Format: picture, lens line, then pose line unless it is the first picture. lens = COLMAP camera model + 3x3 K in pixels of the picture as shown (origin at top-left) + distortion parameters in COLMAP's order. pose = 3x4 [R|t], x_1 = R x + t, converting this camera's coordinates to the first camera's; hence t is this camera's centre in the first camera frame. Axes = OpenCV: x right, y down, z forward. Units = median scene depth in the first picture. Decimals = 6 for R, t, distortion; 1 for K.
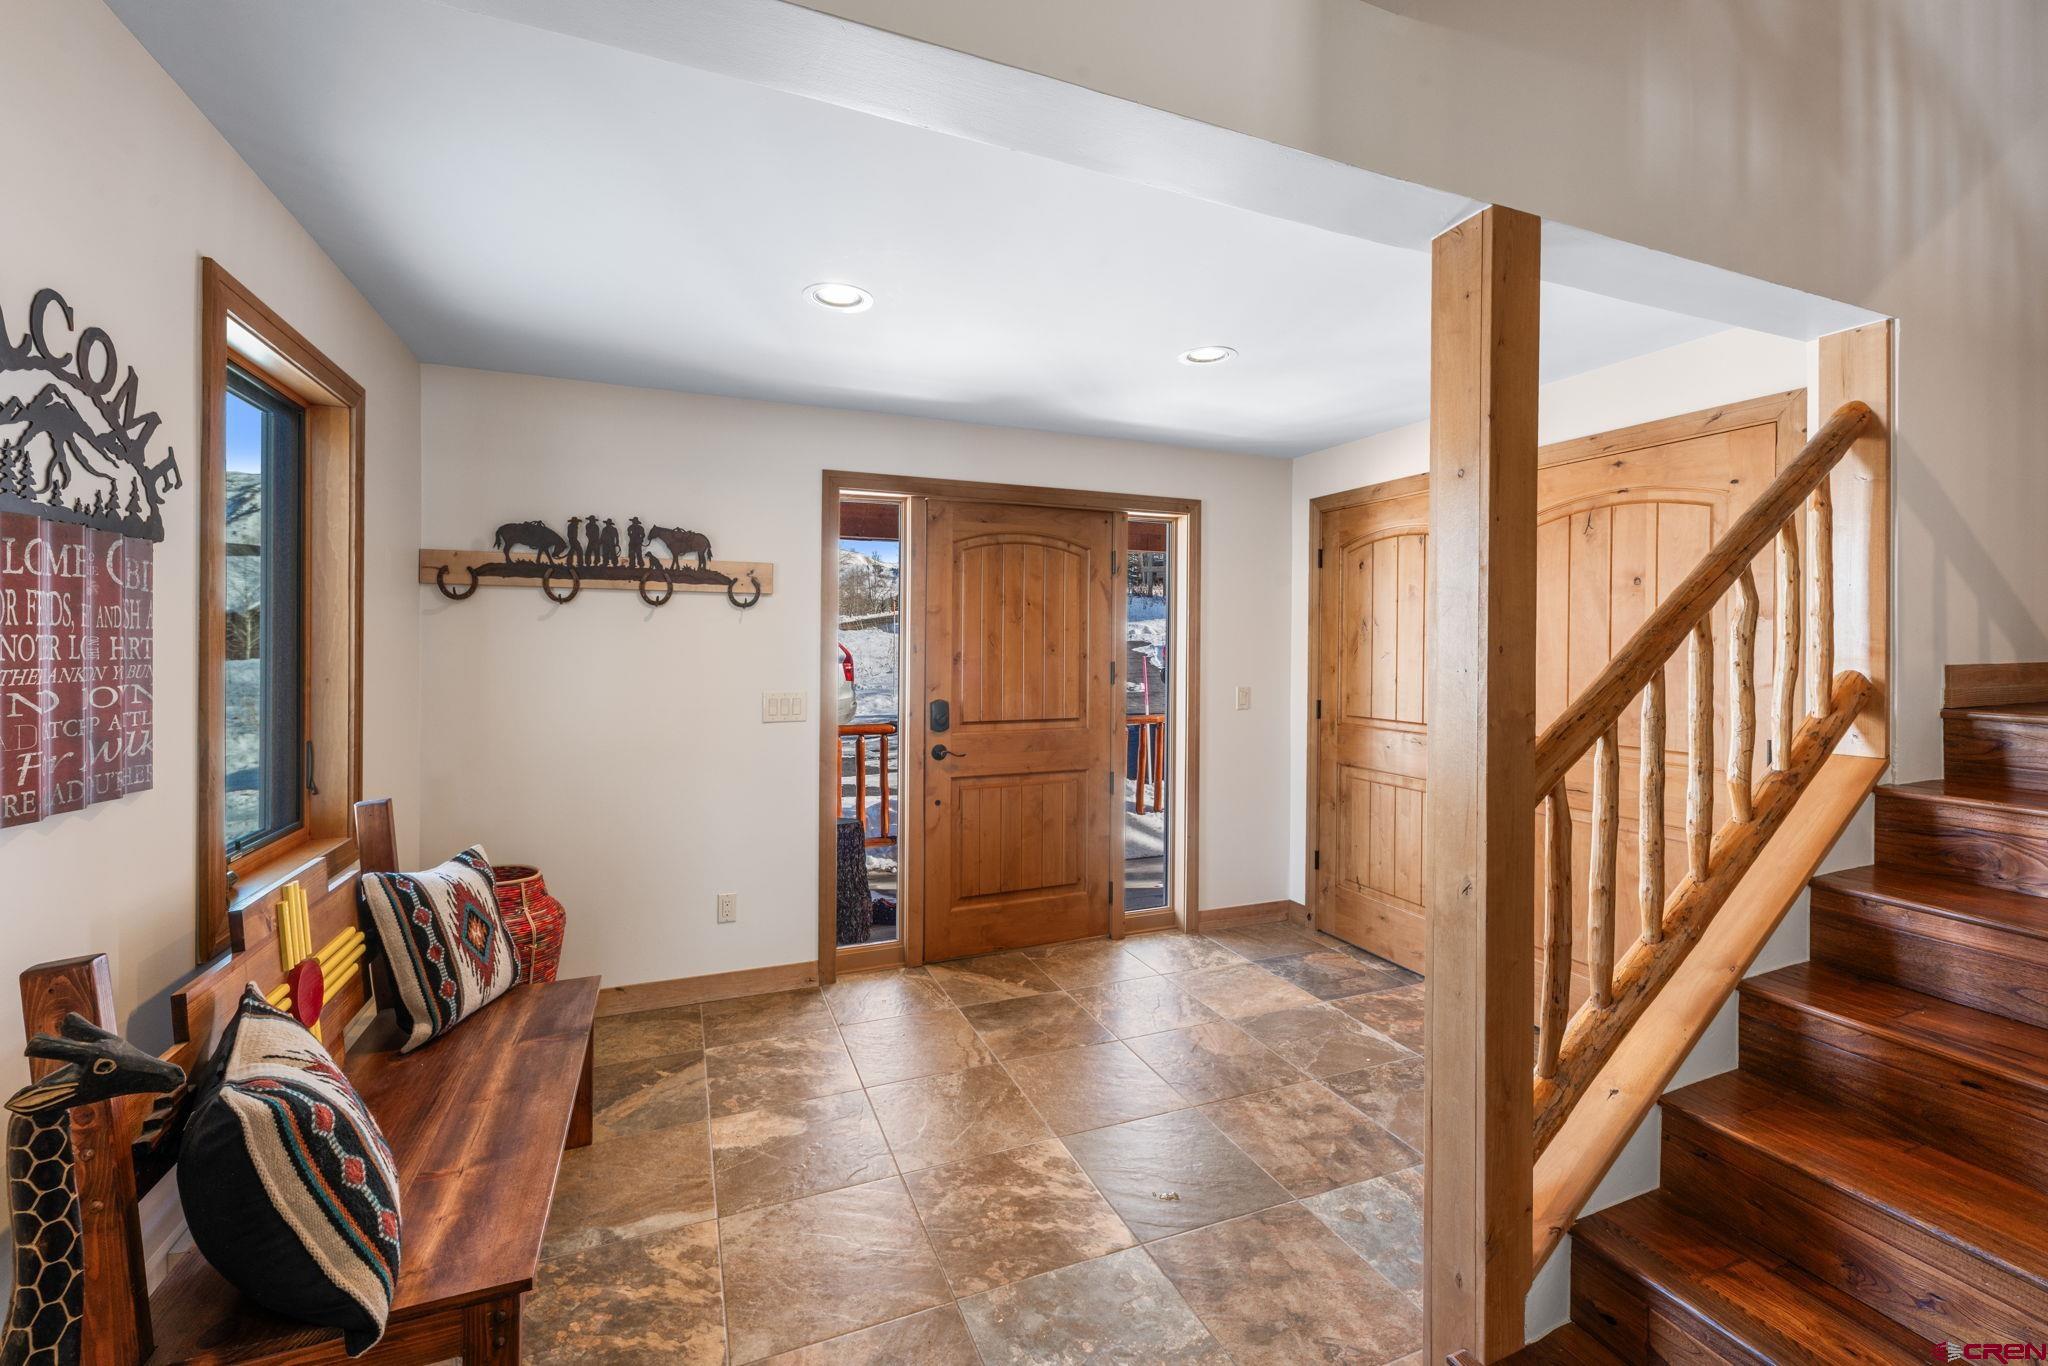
lens RADIAL K [[849.7, 0, 1009.3], [0, 849.7, 642.3], [0, 0, 1]] dist [-0.005564, -0.000872]
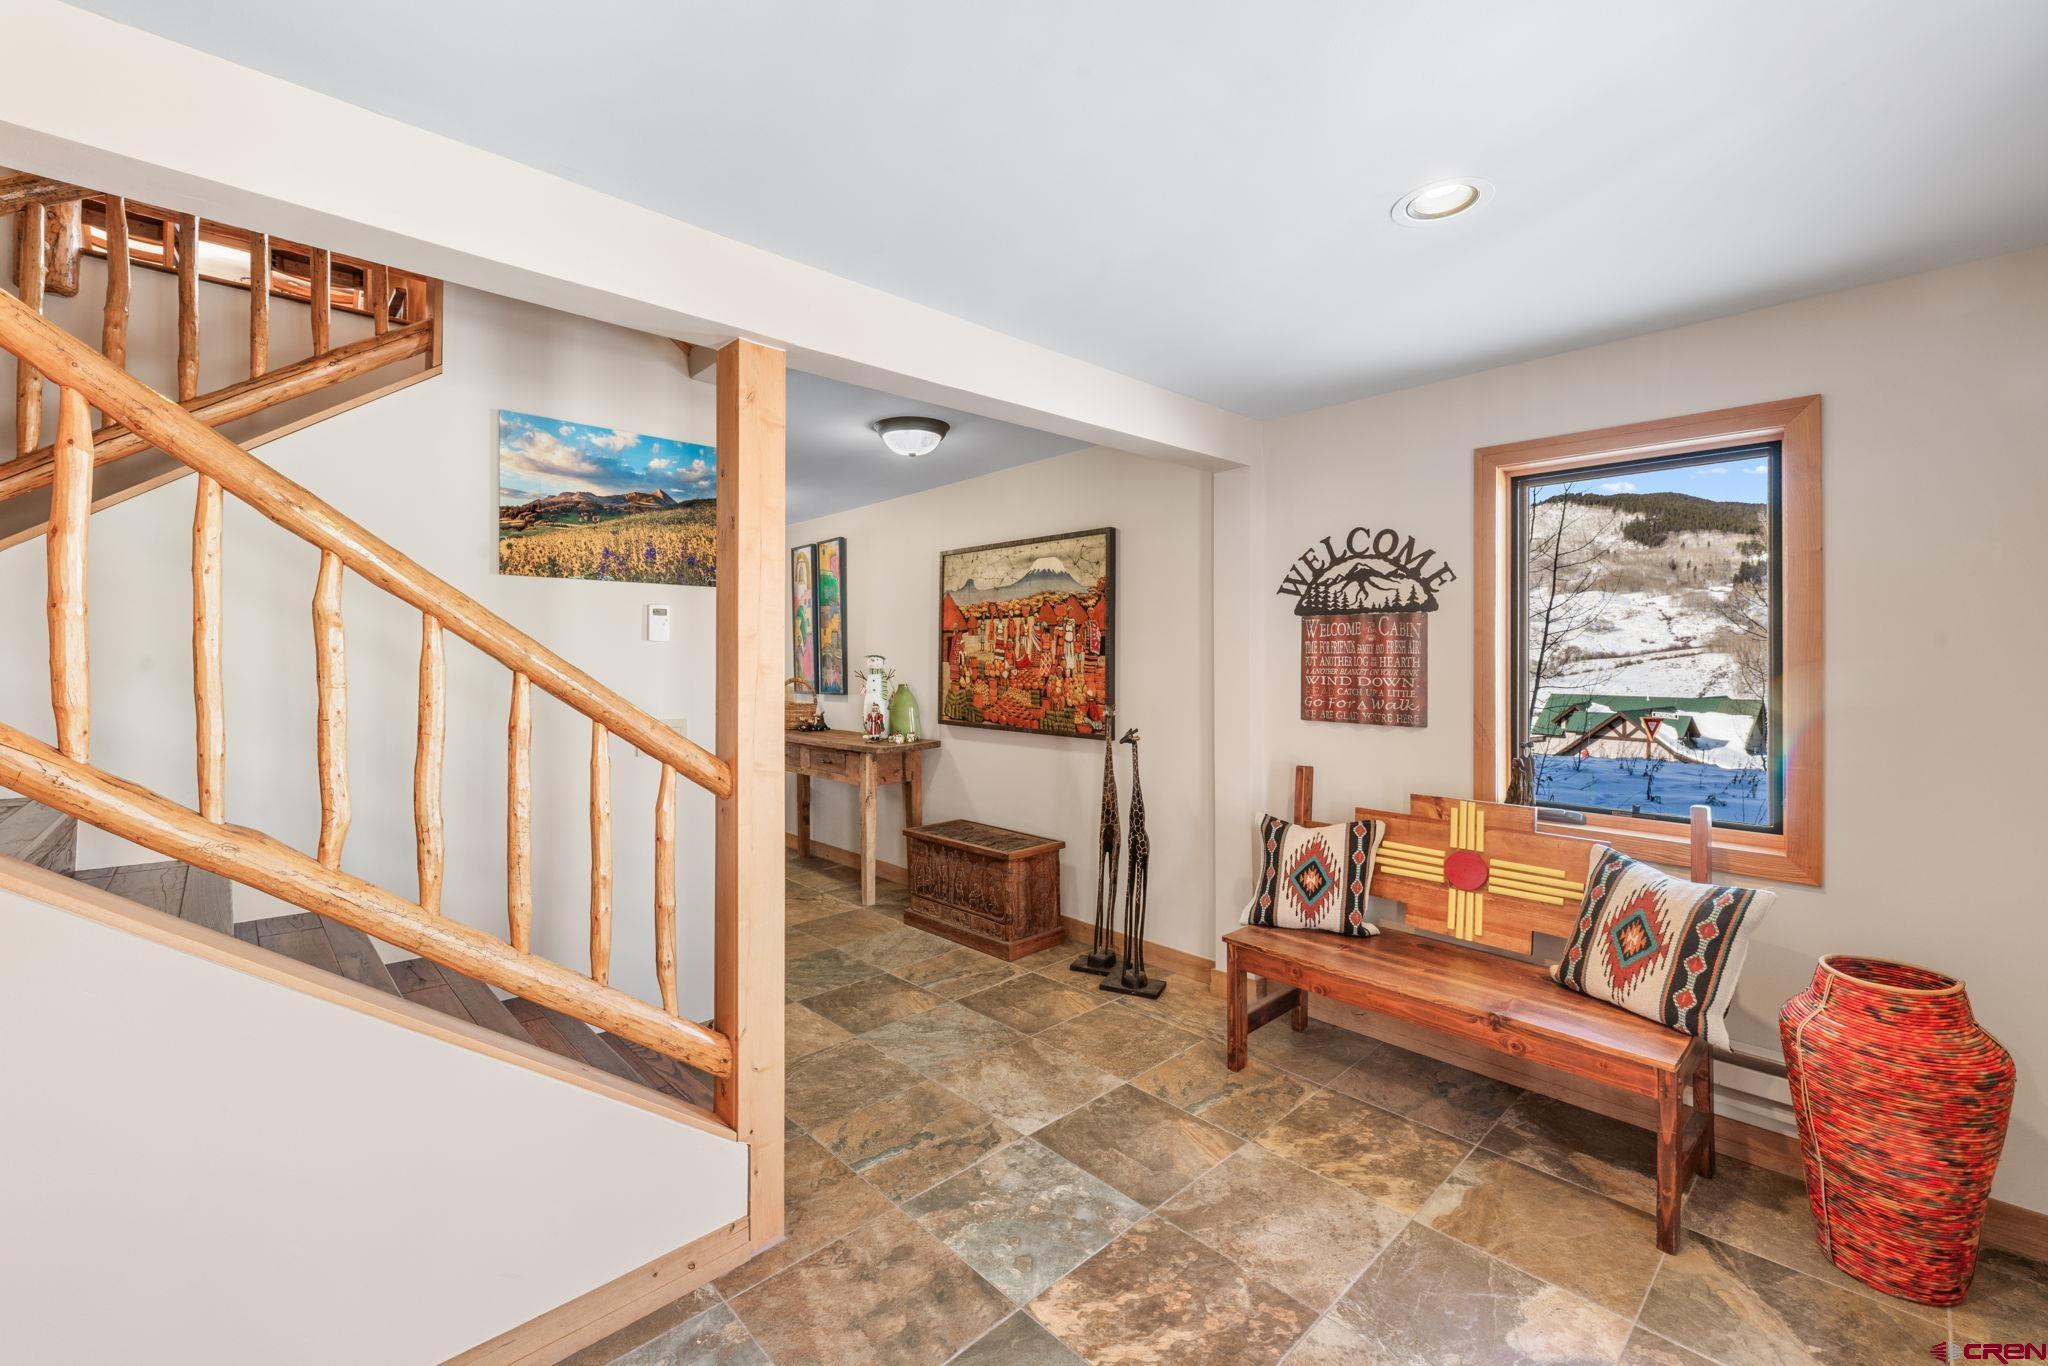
lens RADIAL K [[849.7, 0, 1019.4], [0, 849.7, 669.4], [0, 0, 1]] dist [-0.005564, -0.000872]
pose [[-0.932735, -0.001992, -0.360558, 0.513709], [-0.007081, 0.999893, 0.012794, 0.003038], [0.360494, 0.014487, -0.932649, 1.934421]]
